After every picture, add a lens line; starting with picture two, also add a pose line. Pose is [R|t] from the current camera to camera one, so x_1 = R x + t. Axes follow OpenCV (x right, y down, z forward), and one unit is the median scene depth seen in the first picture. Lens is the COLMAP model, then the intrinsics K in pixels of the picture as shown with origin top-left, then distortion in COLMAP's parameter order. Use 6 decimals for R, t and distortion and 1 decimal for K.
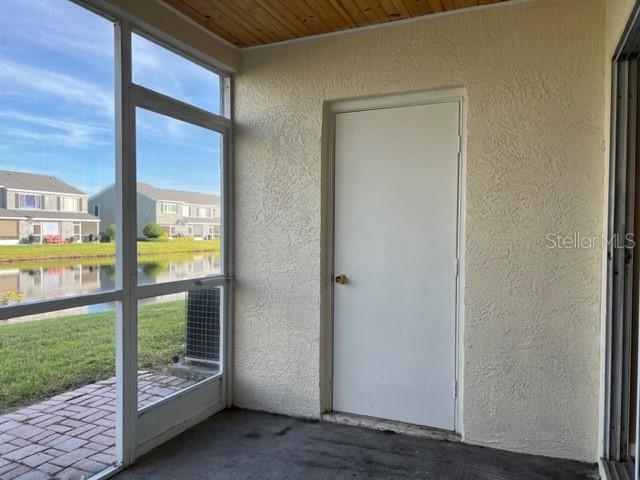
lens RADIAL K [[480.9, 0, 318.9], [0, 480.9, 243.1], [0, 0, 1]] dist [0.068082, -0.082467]
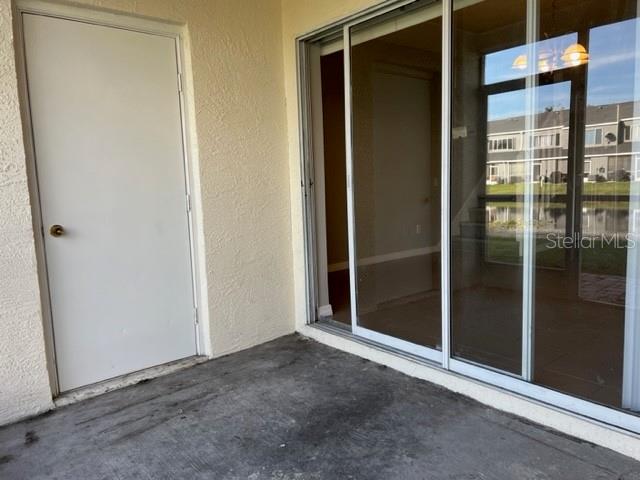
lens RADIAL K [[480.9, 0, 318.9], [0, 480.9, 243.1], [0, 0, 1]] dist [0.068082, -0.082467]
pose [[0.436151, -0.135228, 0.889655, -0.474574], [0.056968, 0.990811, 0.122675, 0.020471], [-0.898069, -0.002823, 0.439846, 0.249582]]
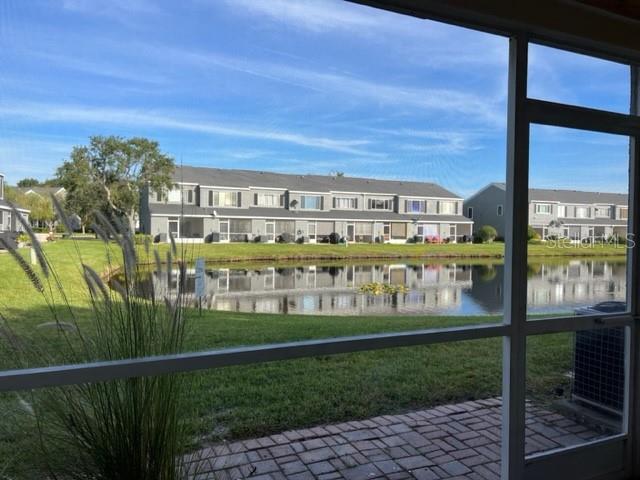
lens RADIAL K [[478.9, 0, 324.3], [0, 478.9, 237.1], [0, 0, 1]] dist [0.083821, -0.114695]
pose [[0.751331, 0.016662, -0.659715, -0.052611], [-0.025123, 0.999679, -0.003364, -0.045478], [0.659447, 0.019101, 0.751508, 0.056372]]
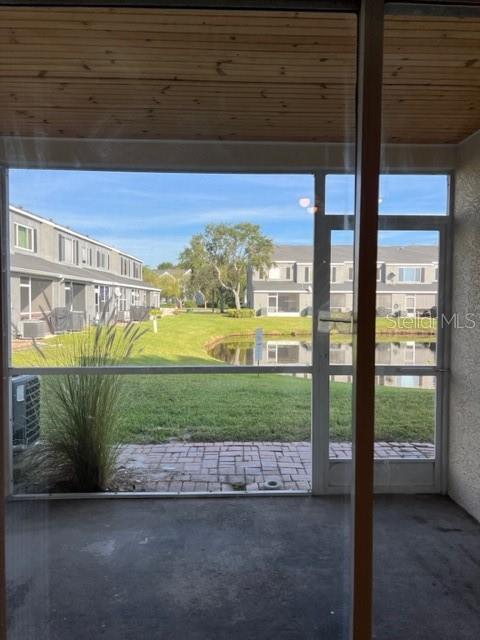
lens RADIAL K [[480.9, 0, 240.0], [0, 480.9, 320.0], [0, 0, 1]] dist [0.068082, -0.082467]
pose [[0.432838, 0.031468, -0.900922, 0.583197], [-0.022888, 0.999452, 0.023914, -0.050163], [0.901181, 0.010269, 0.433321, 0.167001]]
